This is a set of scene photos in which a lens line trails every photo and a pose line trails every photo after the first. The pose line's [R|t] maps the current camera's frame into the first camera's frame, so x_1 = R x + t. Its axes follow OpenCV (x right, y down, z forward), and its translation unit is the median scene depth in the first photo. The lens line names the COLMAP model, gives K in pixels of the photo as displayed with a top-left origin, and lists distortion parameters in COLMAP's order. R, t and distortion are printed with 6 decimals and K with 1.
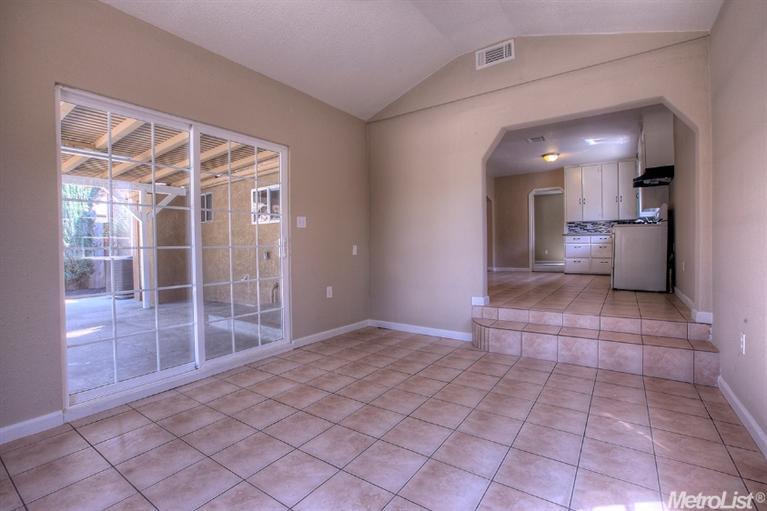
lens RADIAL K [[352.7, 0, 380.6], [0, 352.7, 251.8], [0, 0, 1]] dist [-0.033734, 0.002957]
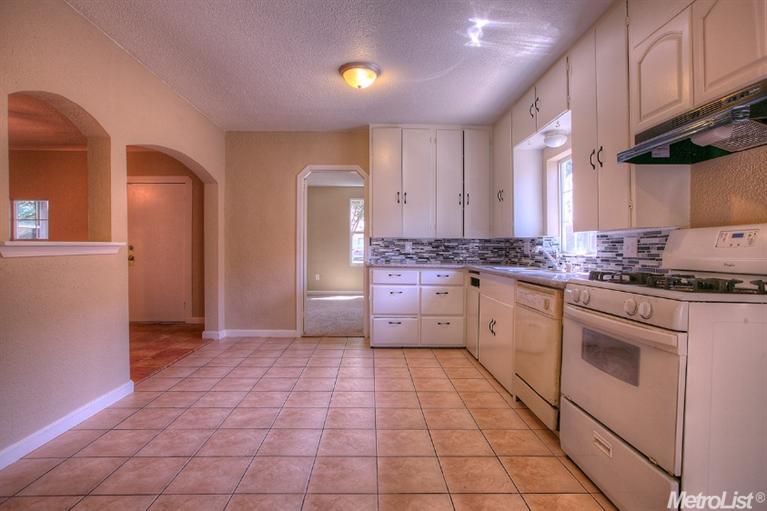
lens RADIAL K [[392.3, 0, 382.4], [0, 392.3, 251.6], [0, 0, 1]] dist [-0.041268, 0.016666]
pose [[0.802834, 0.019762, 0.595875, 0.230186], [-0.010871, 0.999770, -0.018510, -0.058978], [-0.596103, 0.008383, 0.802864, 0.581761]]
